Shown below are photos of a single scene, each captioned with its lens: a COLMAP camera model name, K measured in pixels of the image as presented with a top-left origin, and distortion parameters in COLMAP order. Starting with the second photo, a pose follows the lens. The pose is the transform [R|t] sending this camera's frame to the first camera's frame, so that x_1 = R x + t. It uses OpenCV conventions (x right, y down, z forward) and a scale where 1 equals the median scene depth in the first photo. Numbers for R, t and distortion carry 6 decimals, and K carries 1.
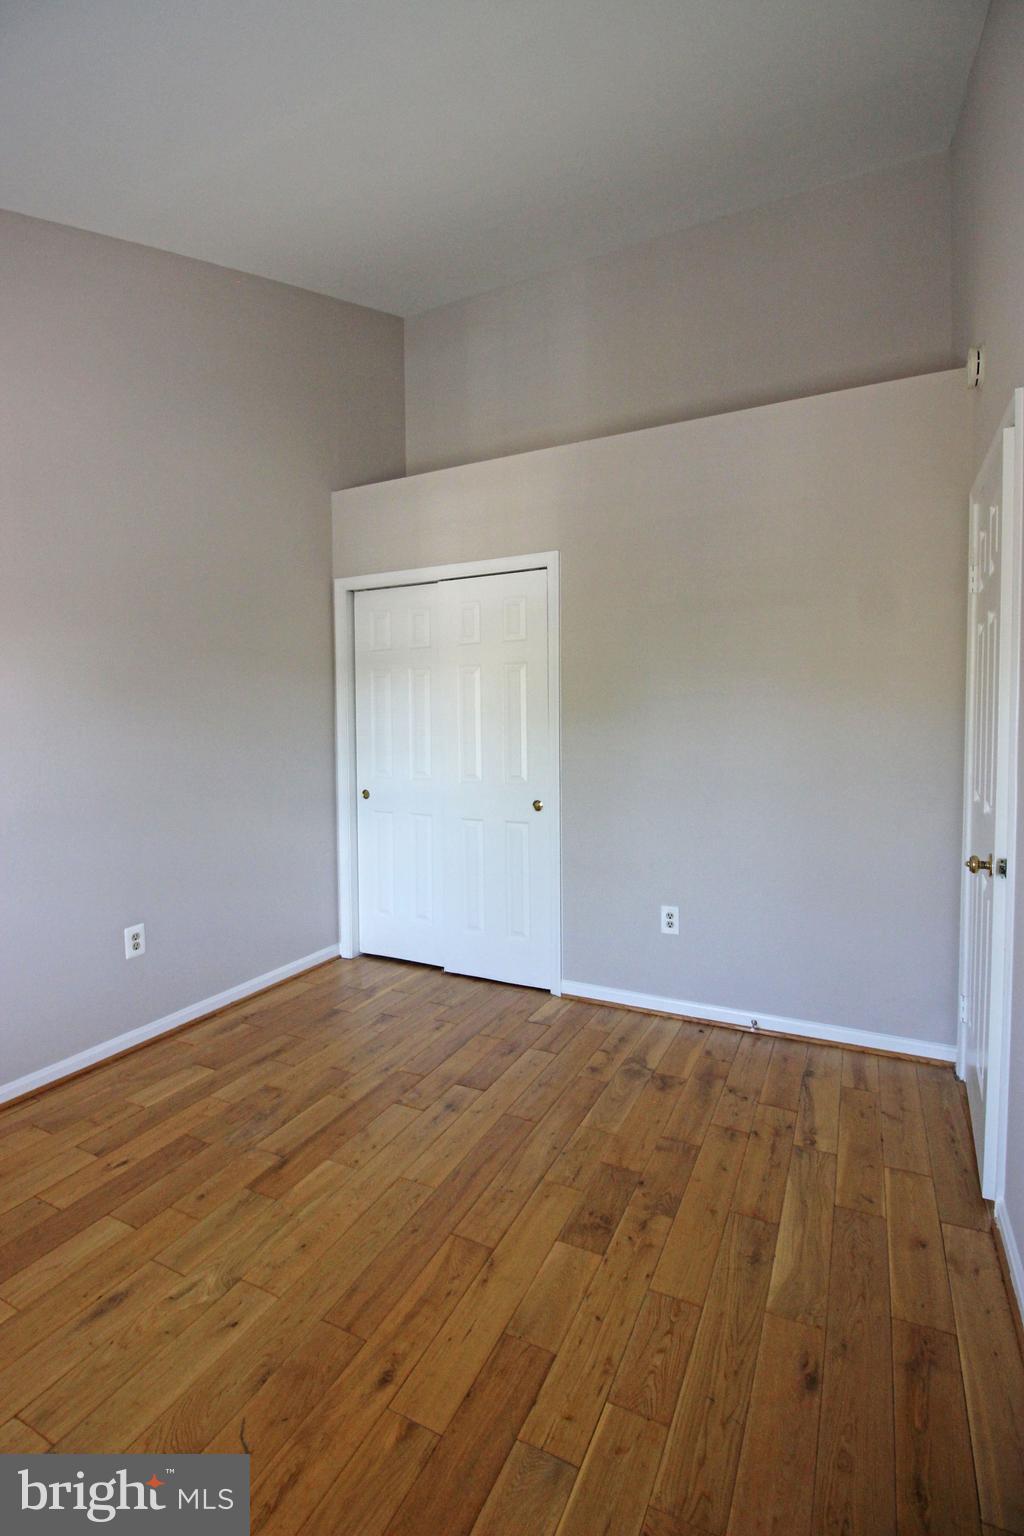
lens RADIAL K [[715.0, 0, 502.2], [0, 715.0, 761.9], [0, 0, 1]] dist [-0.000812, -0.010759]
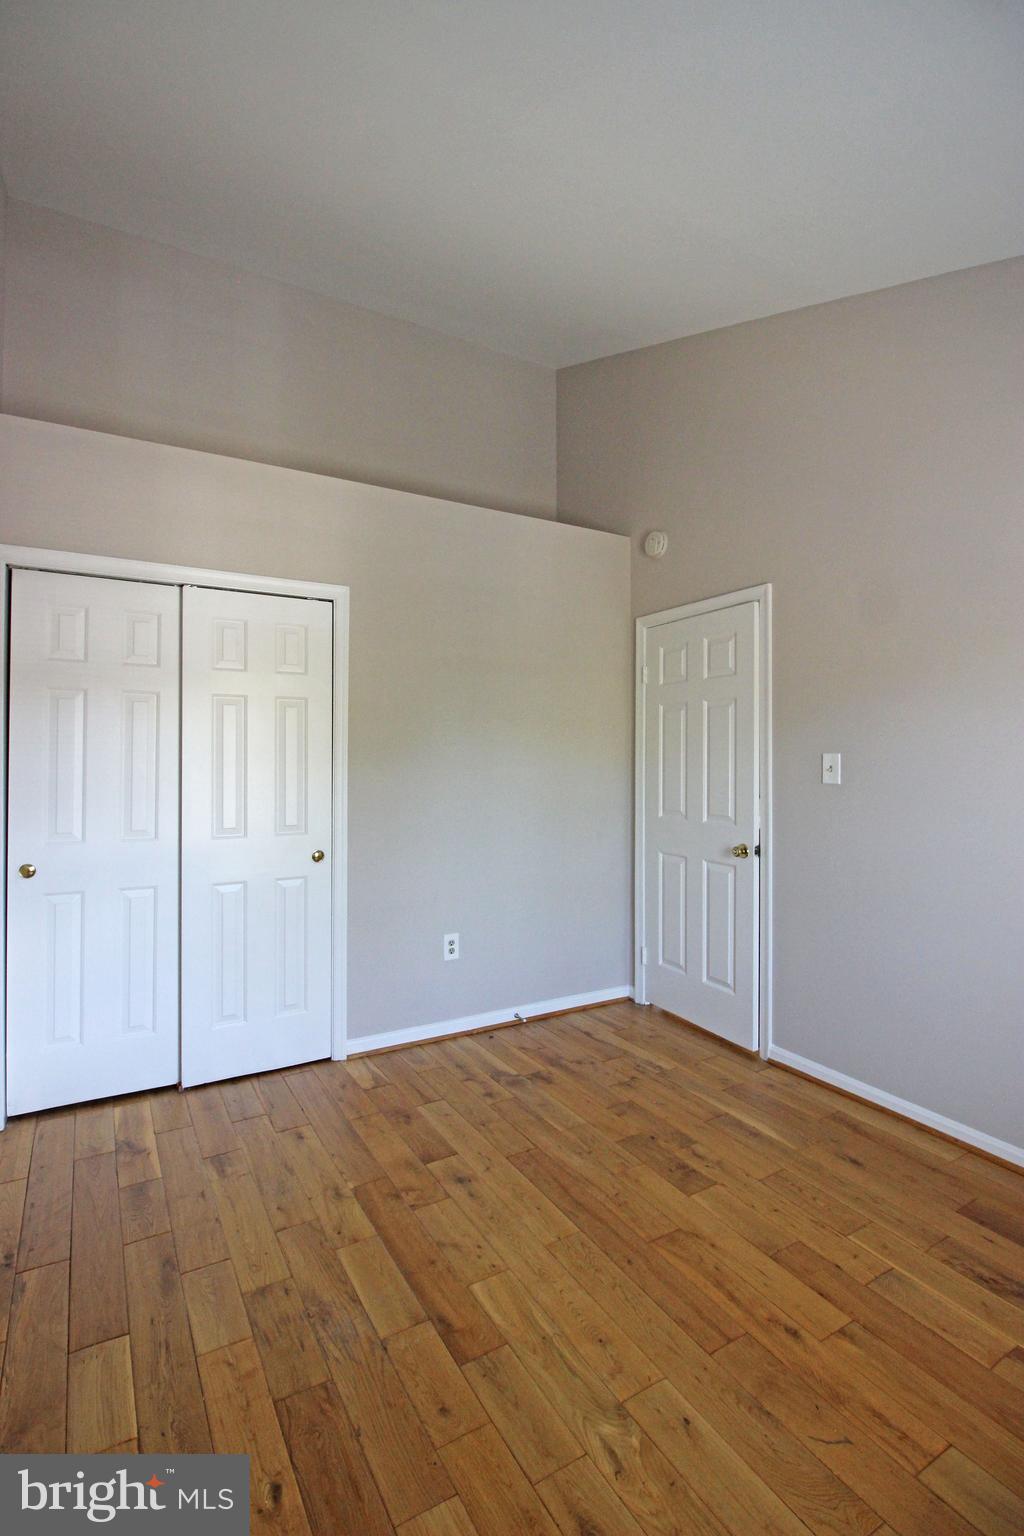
lens RADIAL K [[715.0, 0, 509.6], [0, 715.0, 761.9], [0, 0, 1]] dist [-0.000812, -0.010759]
pose [[0.541391, 0.007254, 0.840740, -0.765851], [0.041075, 0.998541, -0.035066, -0.020932], [-0.839767, 0.053518, 0.540302, 0.391977]]
